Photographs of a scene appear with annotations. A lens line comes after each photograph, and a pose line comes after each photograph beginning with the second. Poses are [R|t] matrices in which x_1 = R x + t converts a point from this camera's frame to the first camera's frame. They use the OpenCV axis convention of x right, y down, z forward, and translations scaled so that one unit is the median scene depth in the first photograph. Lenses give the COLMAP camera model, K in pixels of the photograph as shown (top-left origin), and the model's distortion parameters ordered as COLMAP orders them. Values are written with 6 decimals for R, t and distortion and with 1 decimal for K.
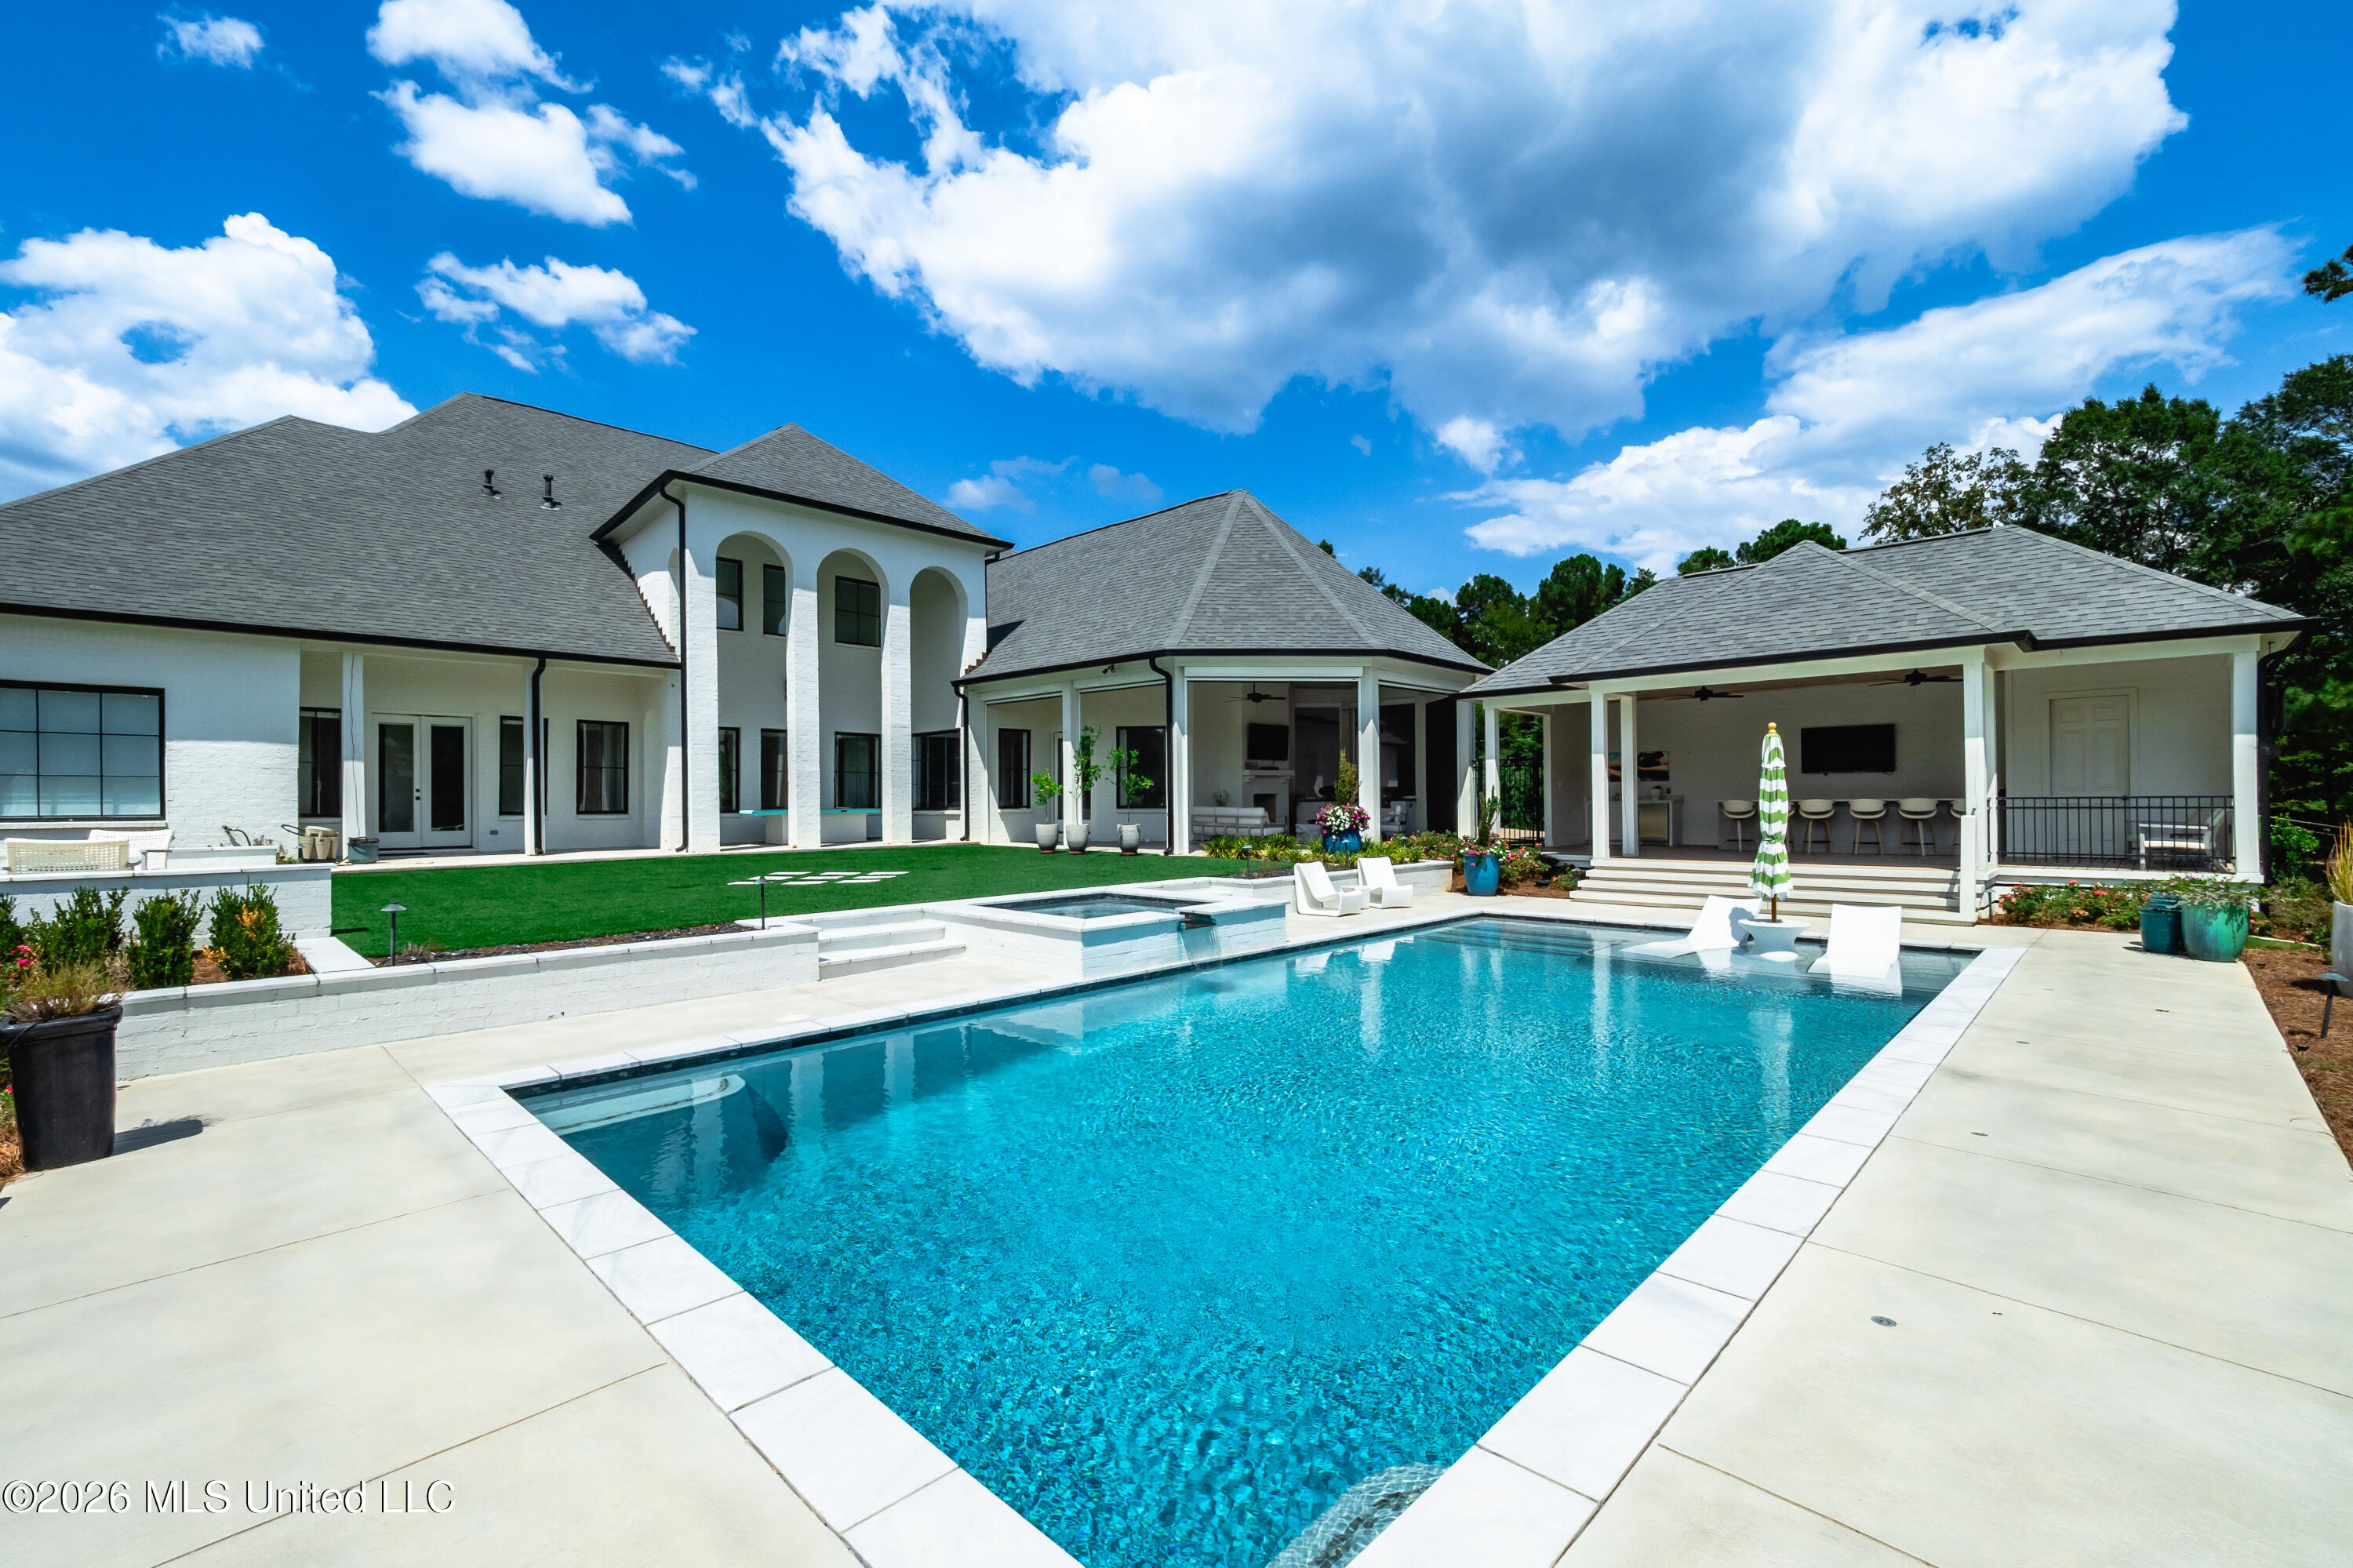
lens RADIAL K [[1023.5, 0, 1195.8], [0, 1023.5, 782.1], [0, 0, 1]] dist [-0.001234, -0.000182]
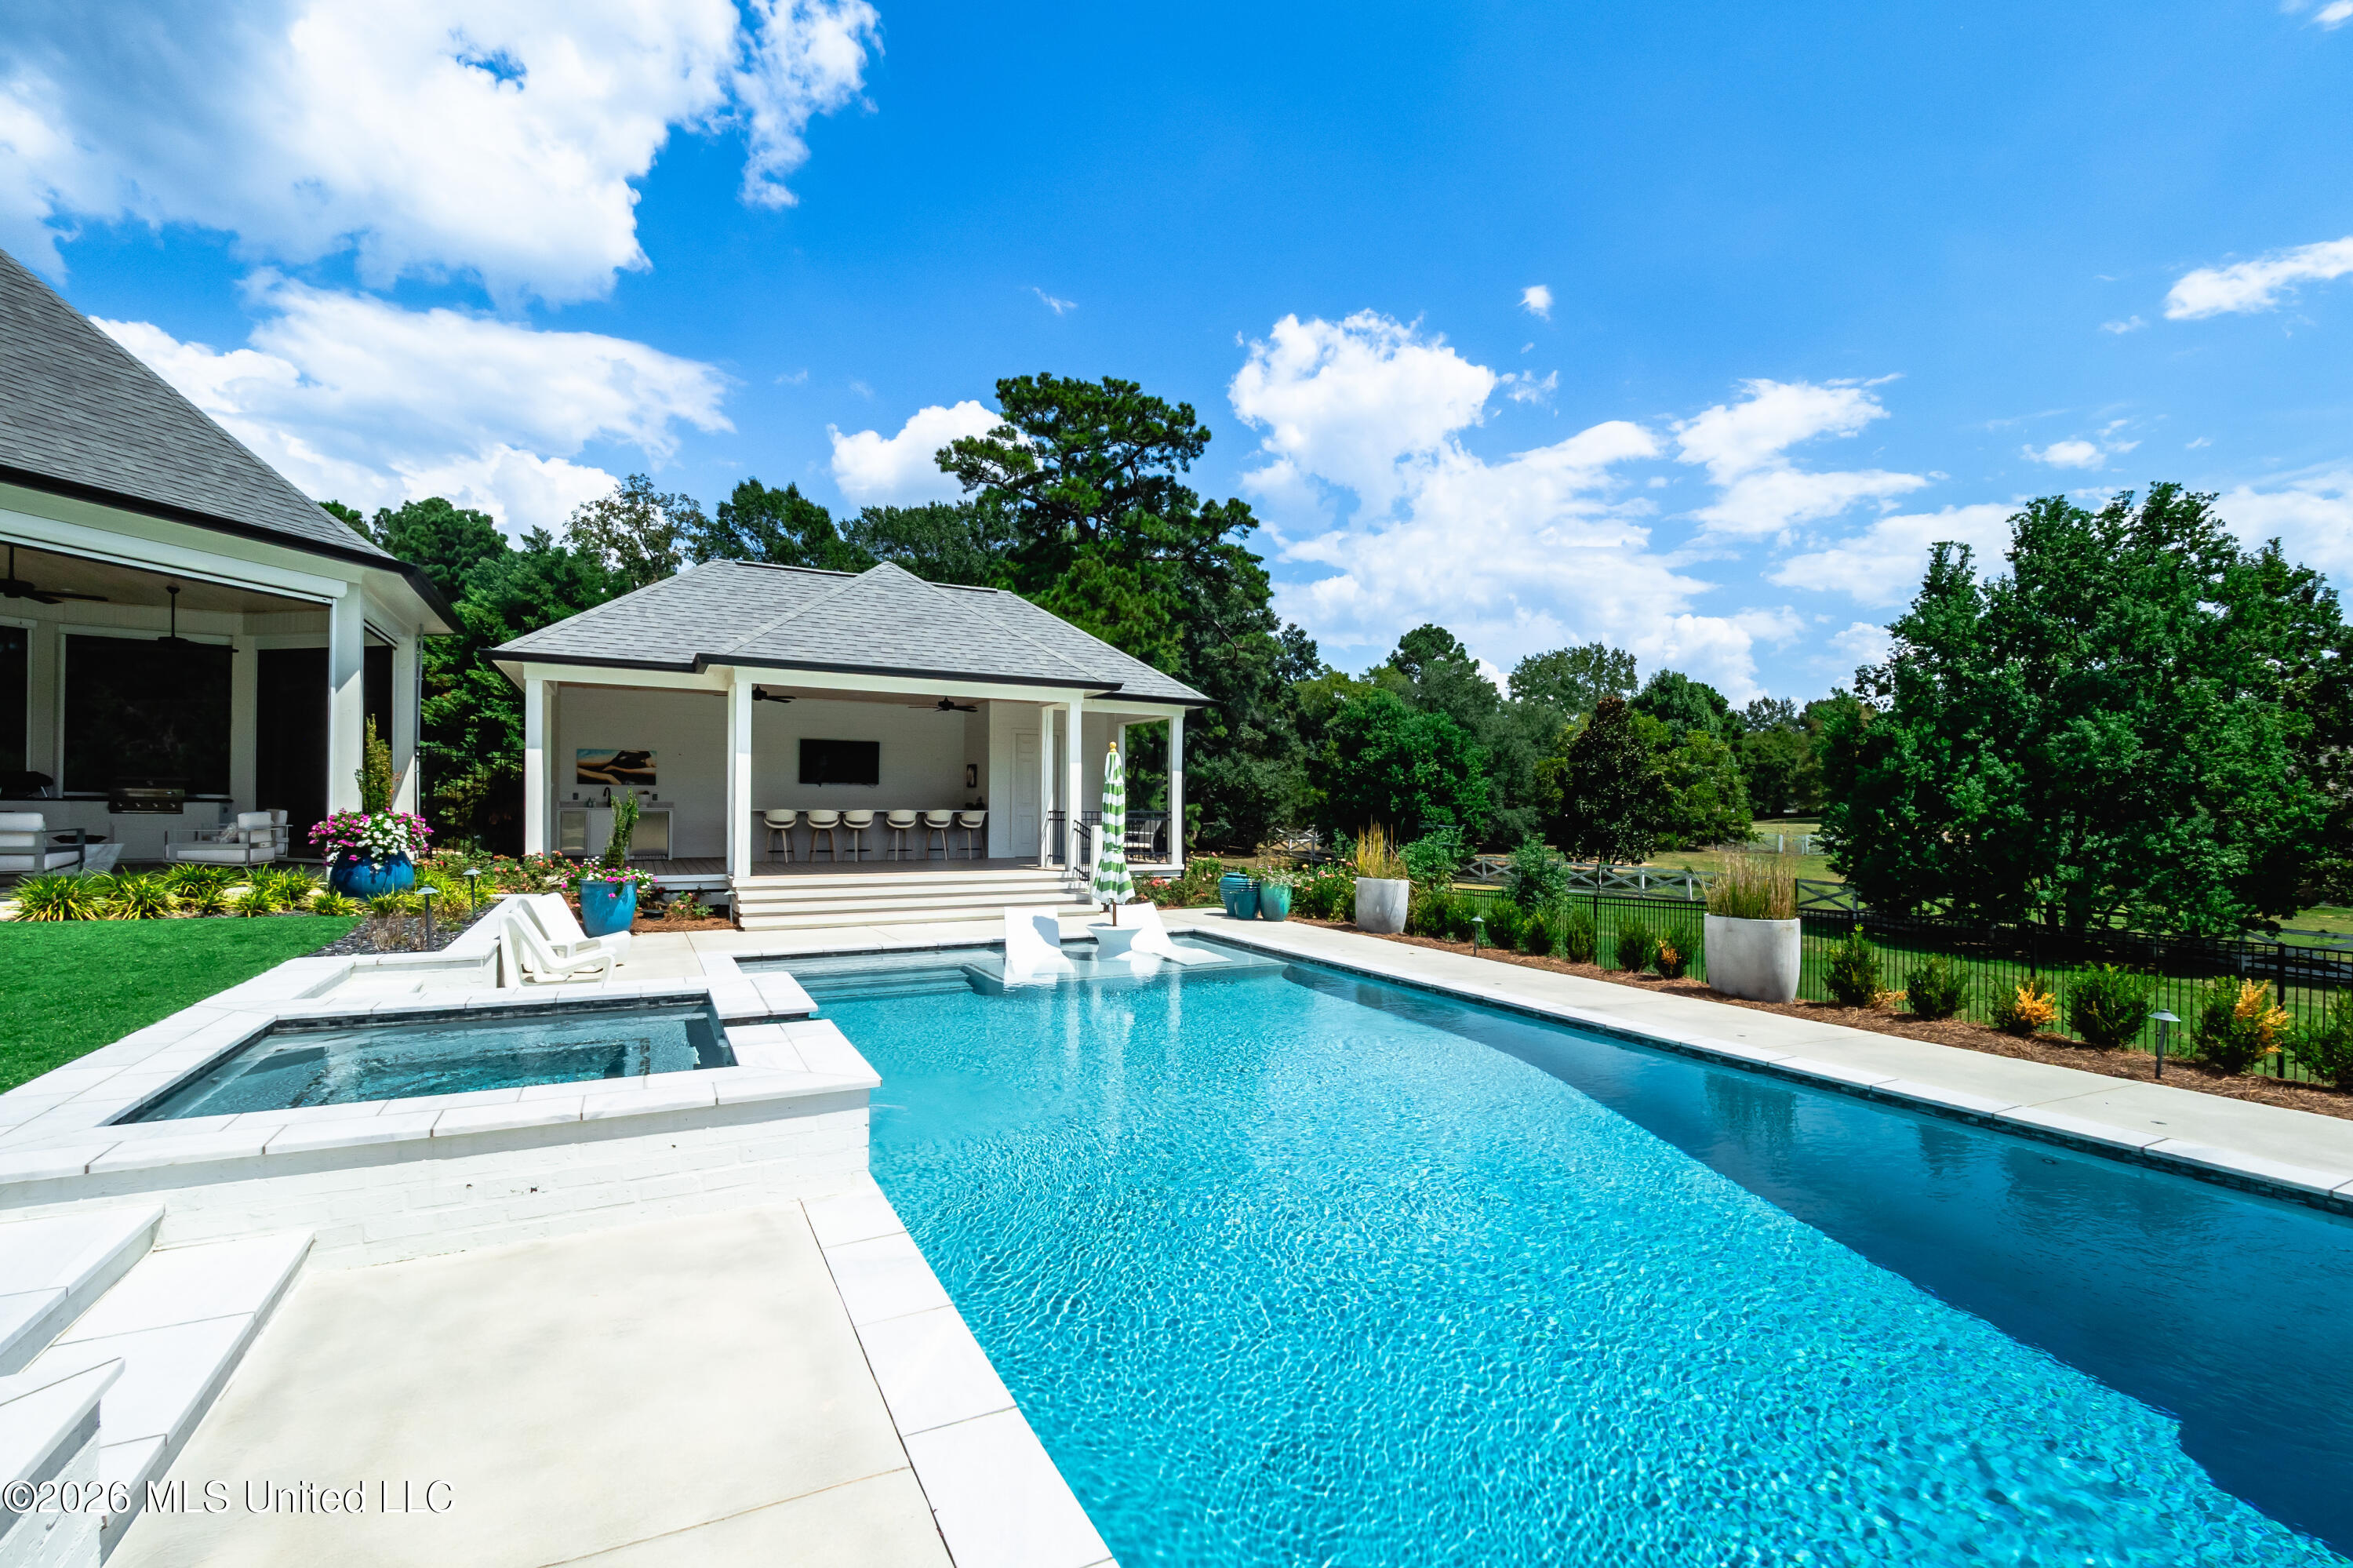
lens RADIAL K [[1023.5, 0, 1195.8], [0, 1023.5, 782.1], [0, 0, 1]] dist [-0.001234, -0.000182]
pose [[0.284739, 0.037512, 0.957871, -0.117399], [-0.028075, 0.999132, -0.030782, 0.004470], [-0.958194, -0.018128, 0.285545, 0.152060]]
